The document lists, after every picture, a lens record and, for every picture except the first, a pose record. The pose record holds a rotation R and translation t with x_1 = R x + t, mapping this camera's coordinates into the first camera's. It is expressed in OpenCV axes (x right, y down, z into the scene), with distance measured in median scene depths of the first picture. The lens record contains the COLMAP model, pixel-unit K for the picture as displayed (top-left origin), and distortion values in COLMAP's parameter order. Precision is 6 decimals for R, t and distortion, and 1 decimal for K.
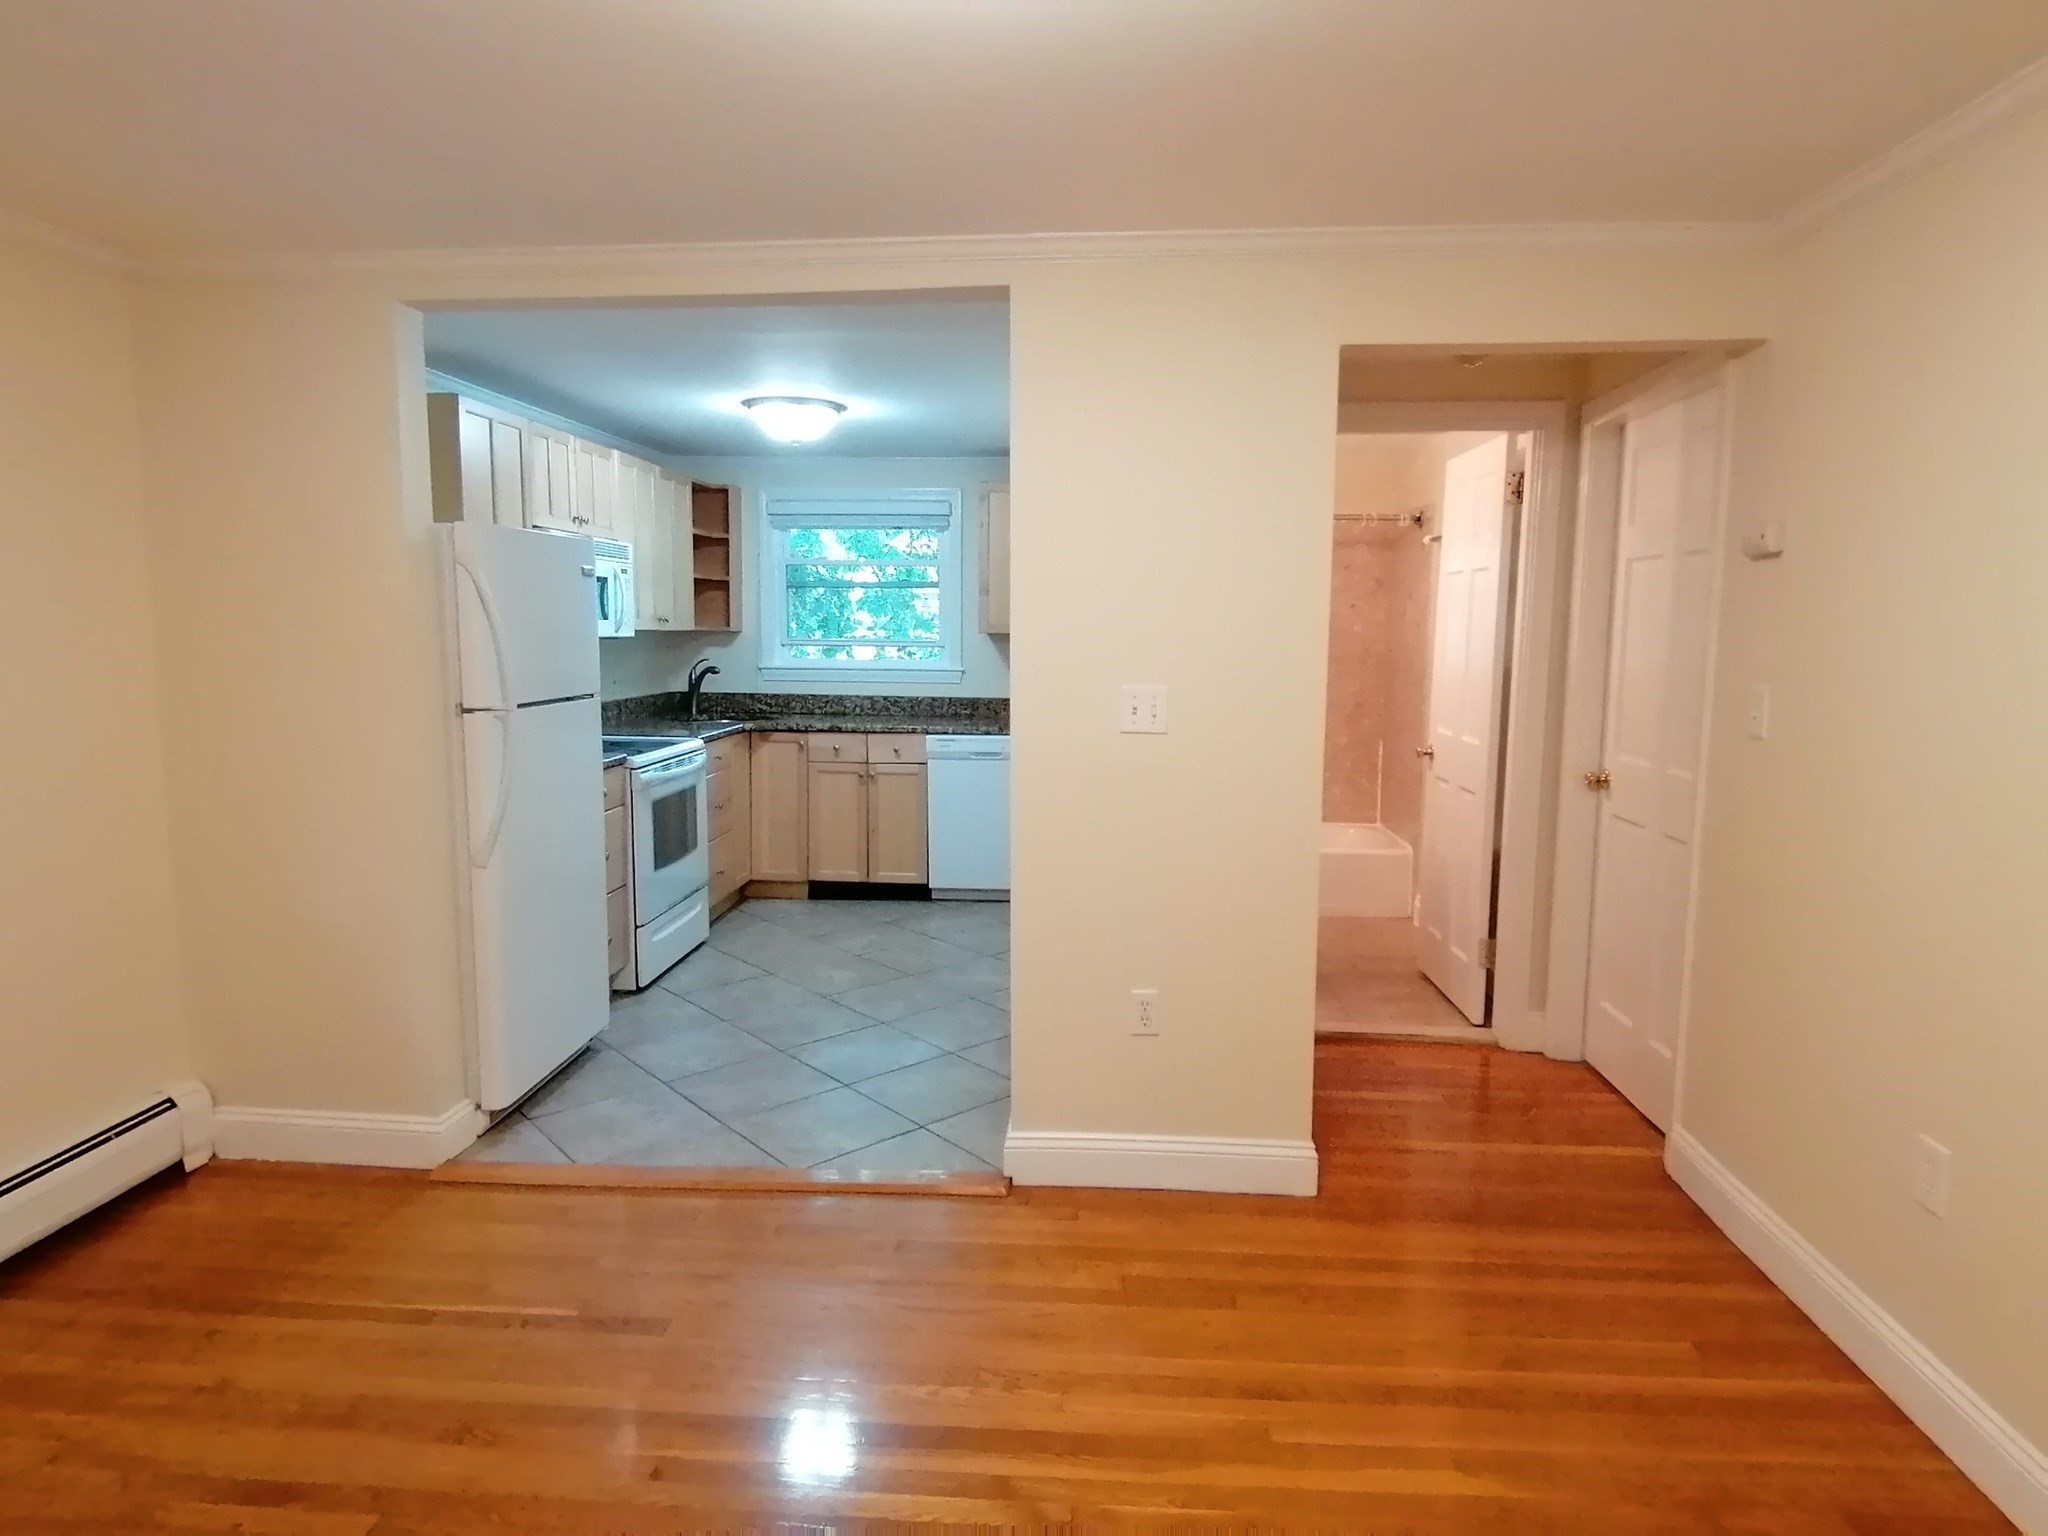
lens RADIAL K [[1206.7, 0, 1024.0], [0, 1206.7, 768.0], [0, 0, 1]] dist [0.022753, -0.045338]
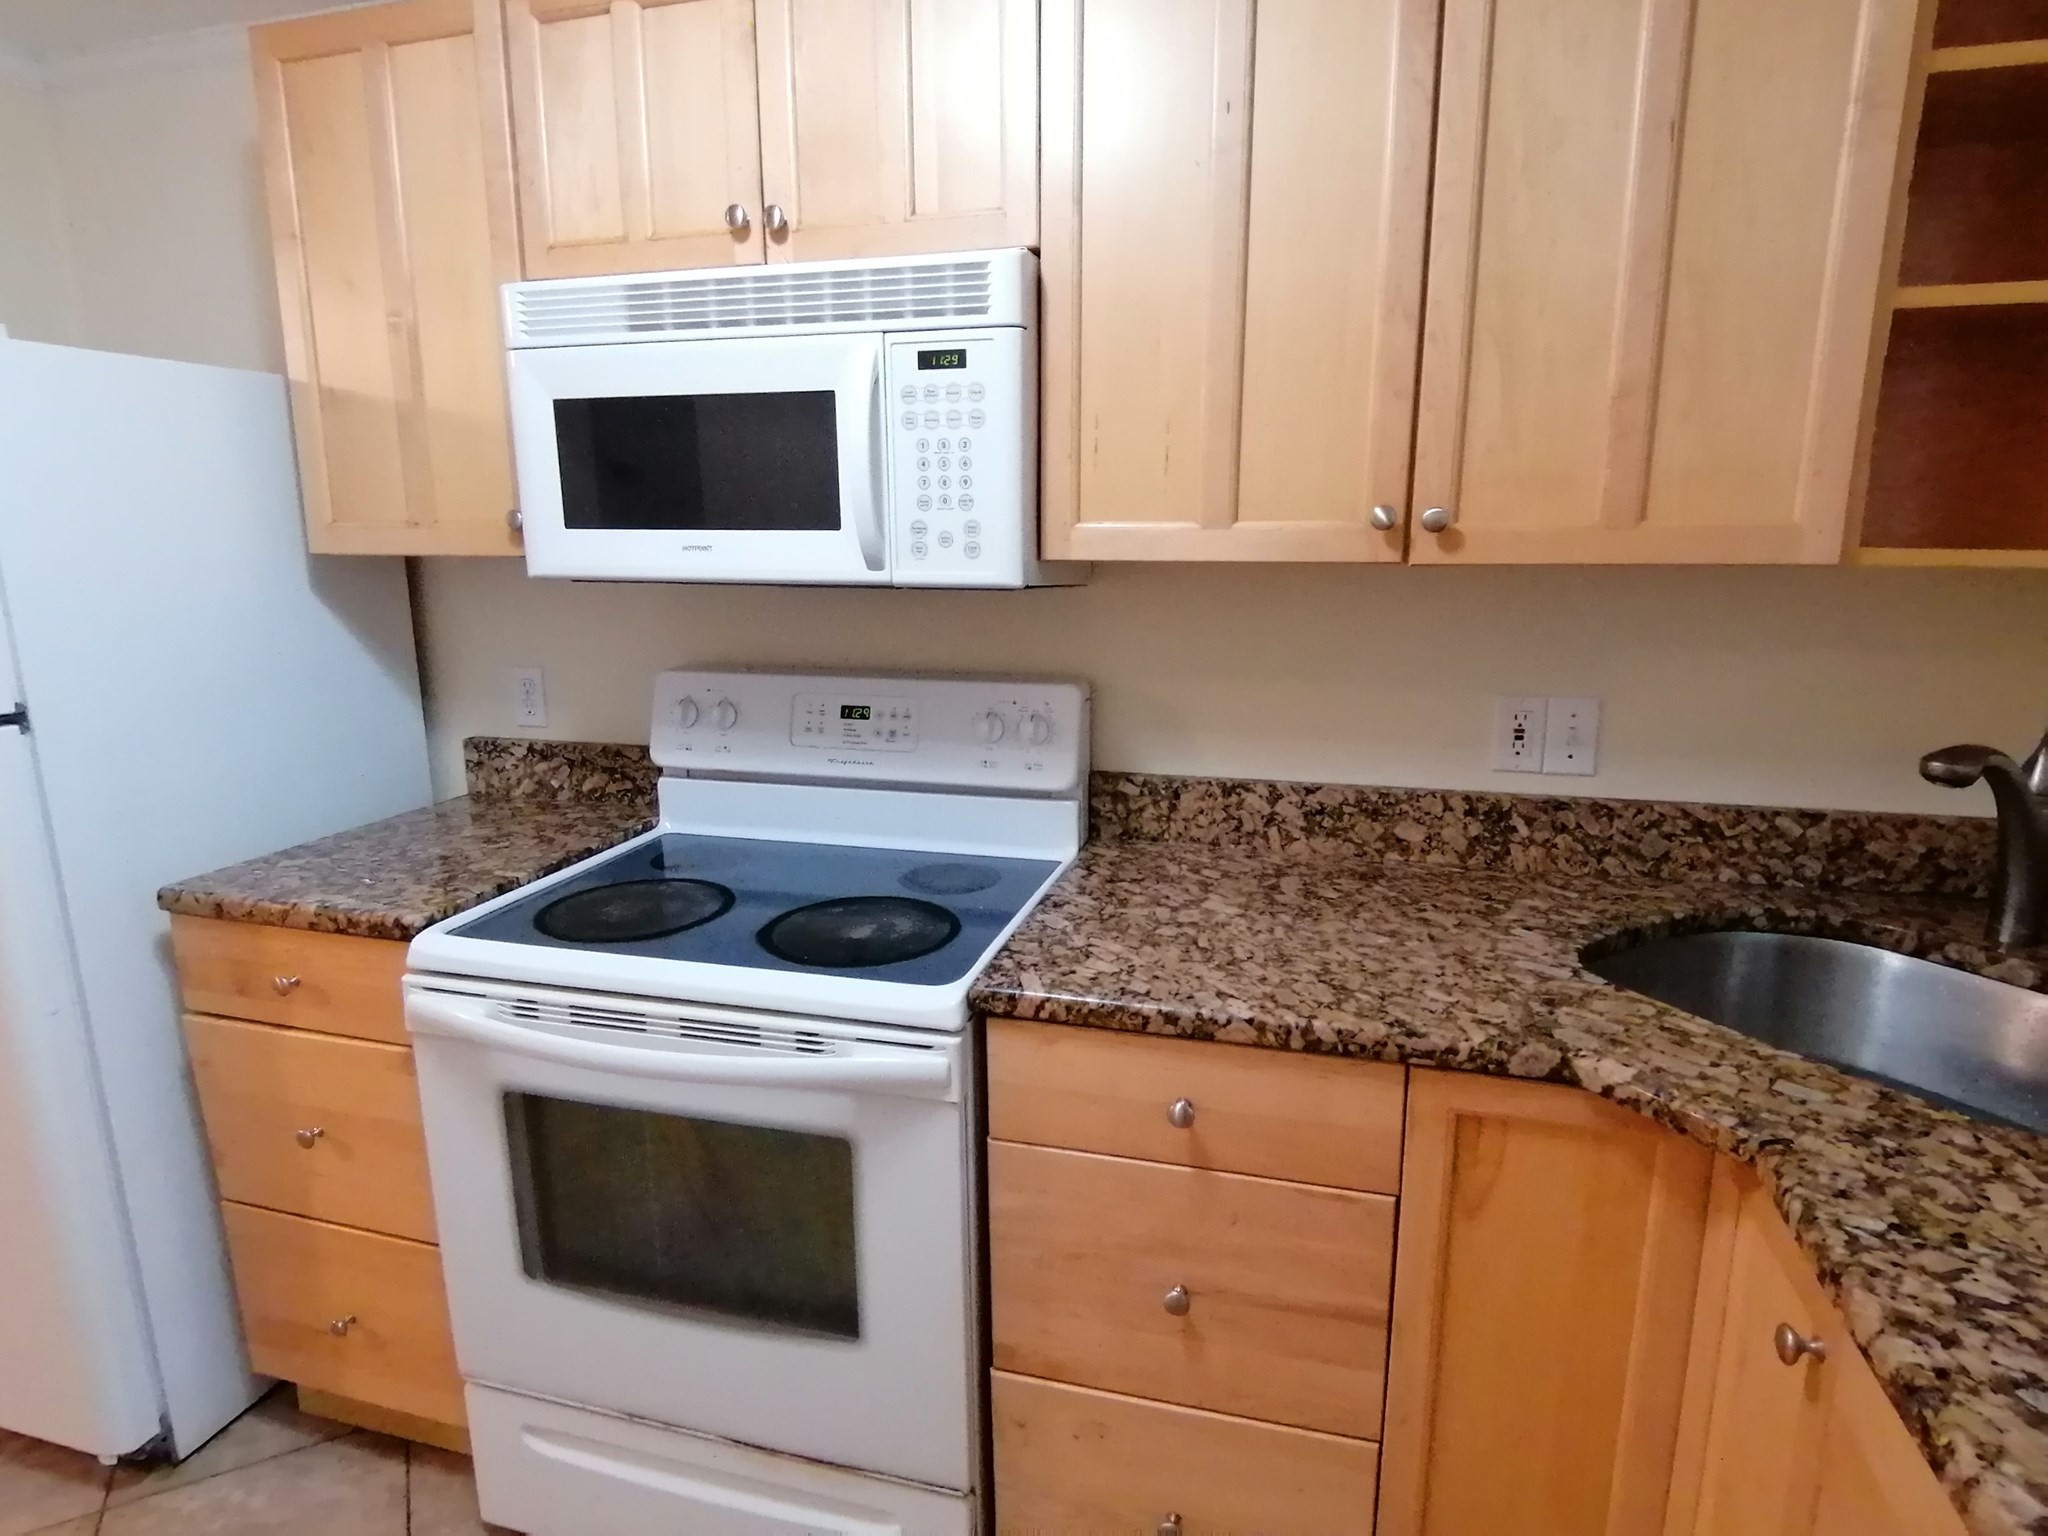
lens RADIAL K [[1163.0, 0, 1024.0], [0, 1163.0, 768.0], [0, 0, 1]] dist [0.001746, 0.000108]
pose [[-0.188084, 0.204285, -0.960673, -0.070148], [-0.111402, 0.967380, 0.227522, -0.208501], [0.975815, 0.149814, -0.159191, 1.686718]]
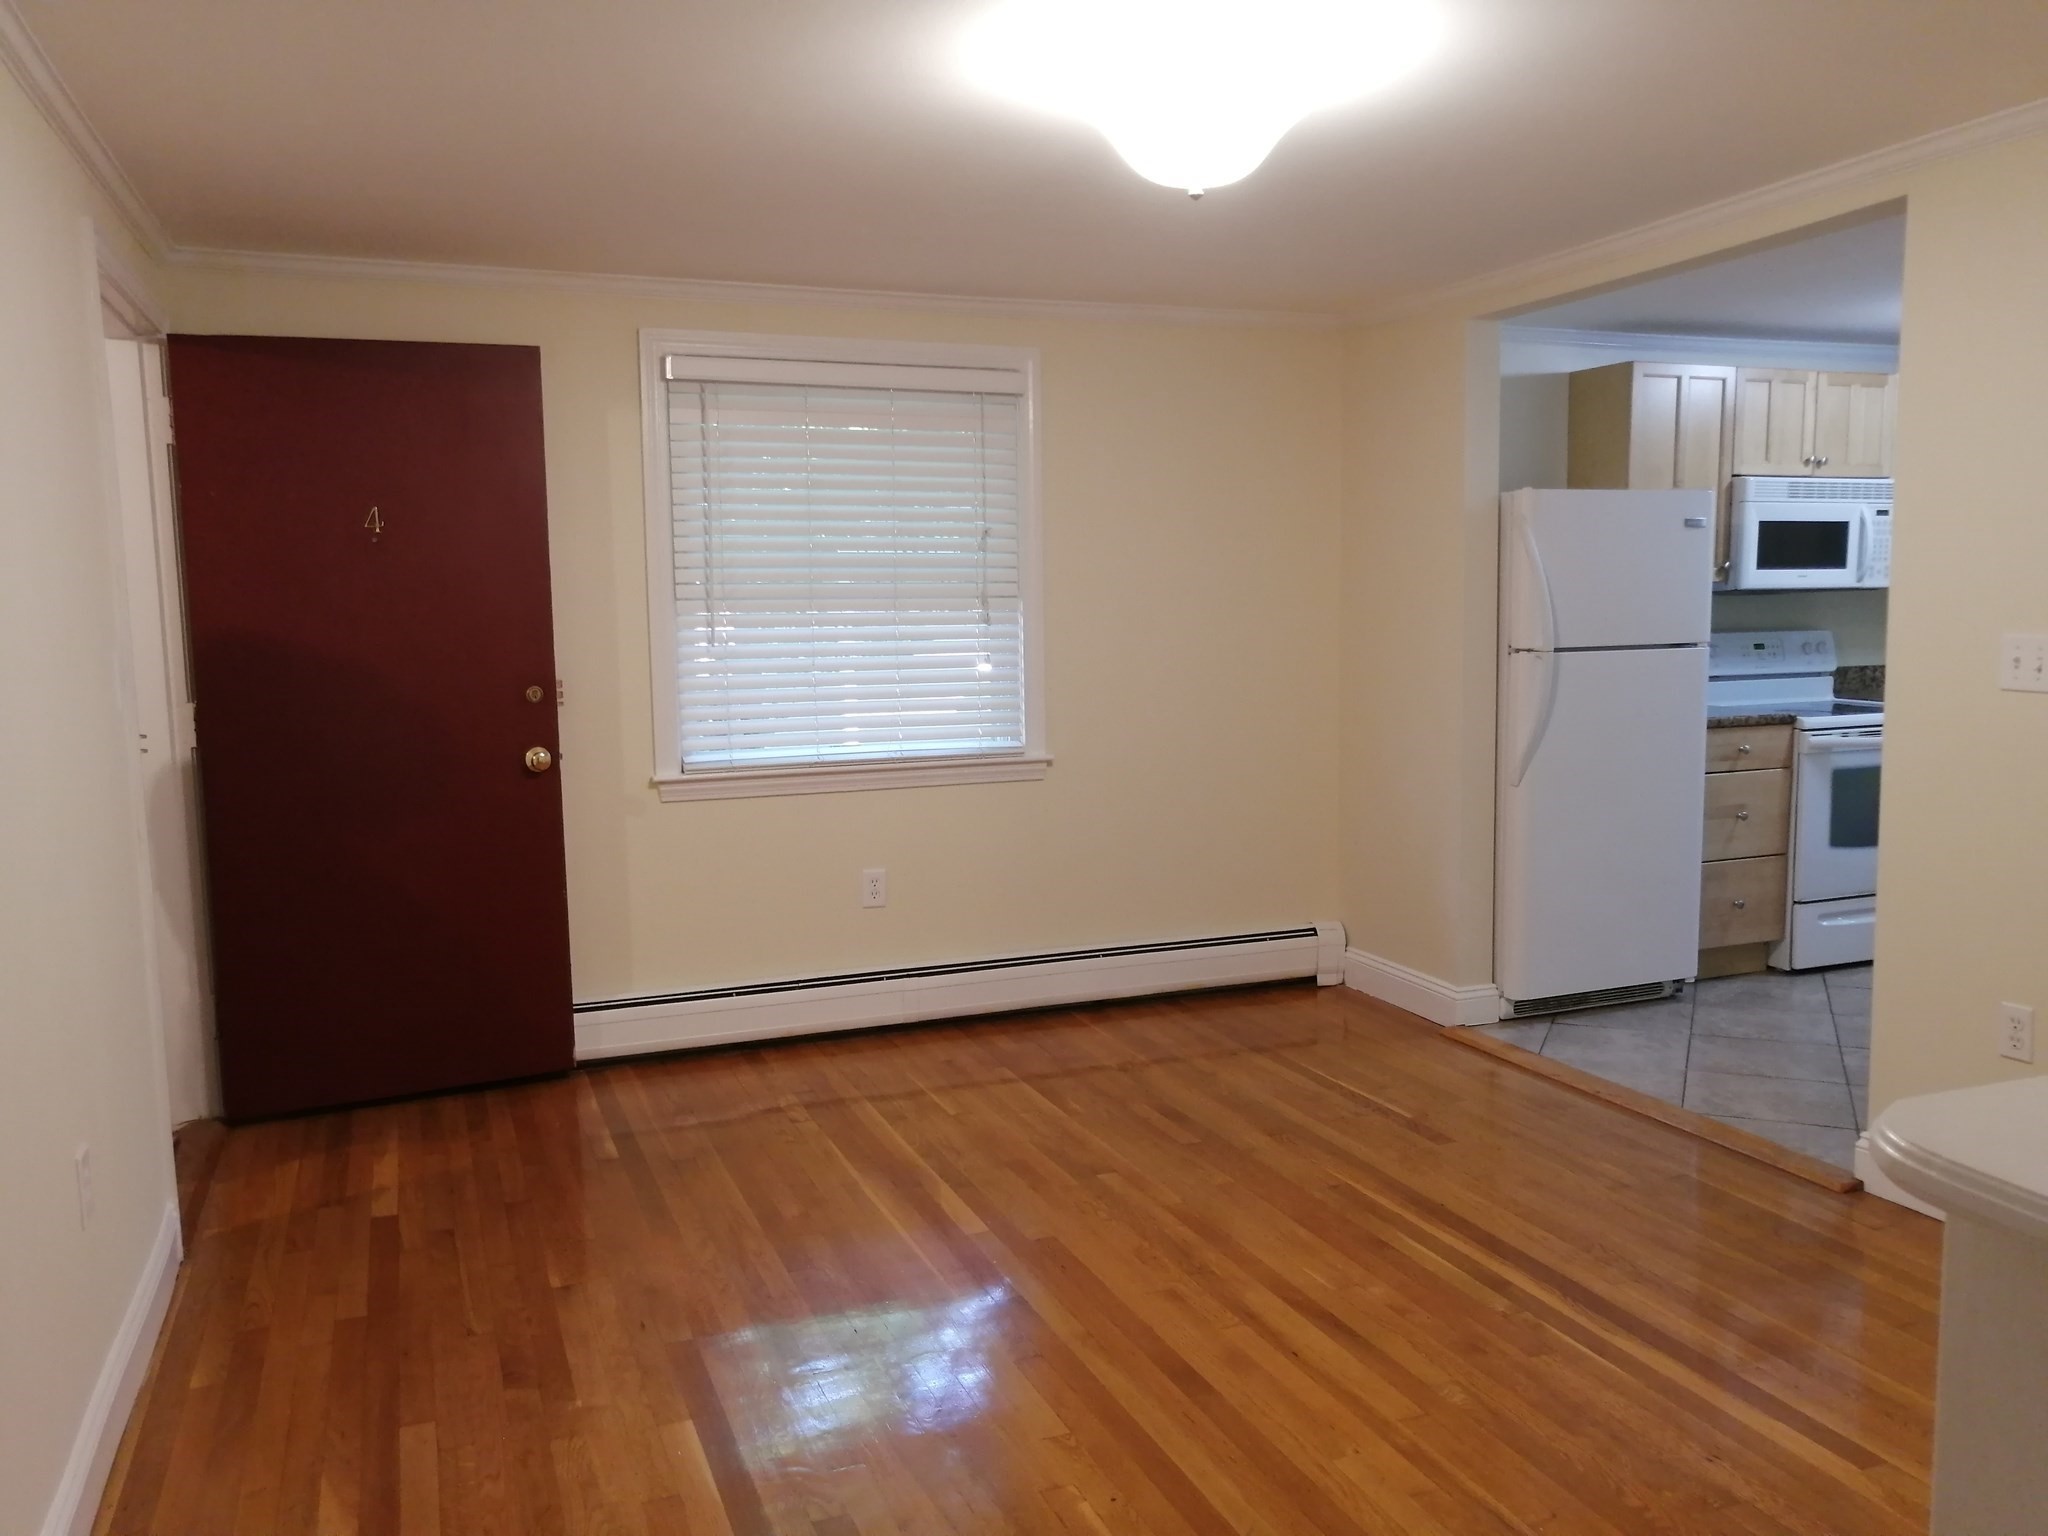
lens RADIAL K [[1599.6, 0, 1024.0], [0, 1599.6, 768.0], [0, 0, 1]] dist [0.045972, -0.000962]
pose [[0.435017, 0.090065, -0.895907, 0.736625], [-0.093342, 0.994135, 0.054617, 0.024624], [0.895571, 0.059867, 0.440872, -0.103950]]
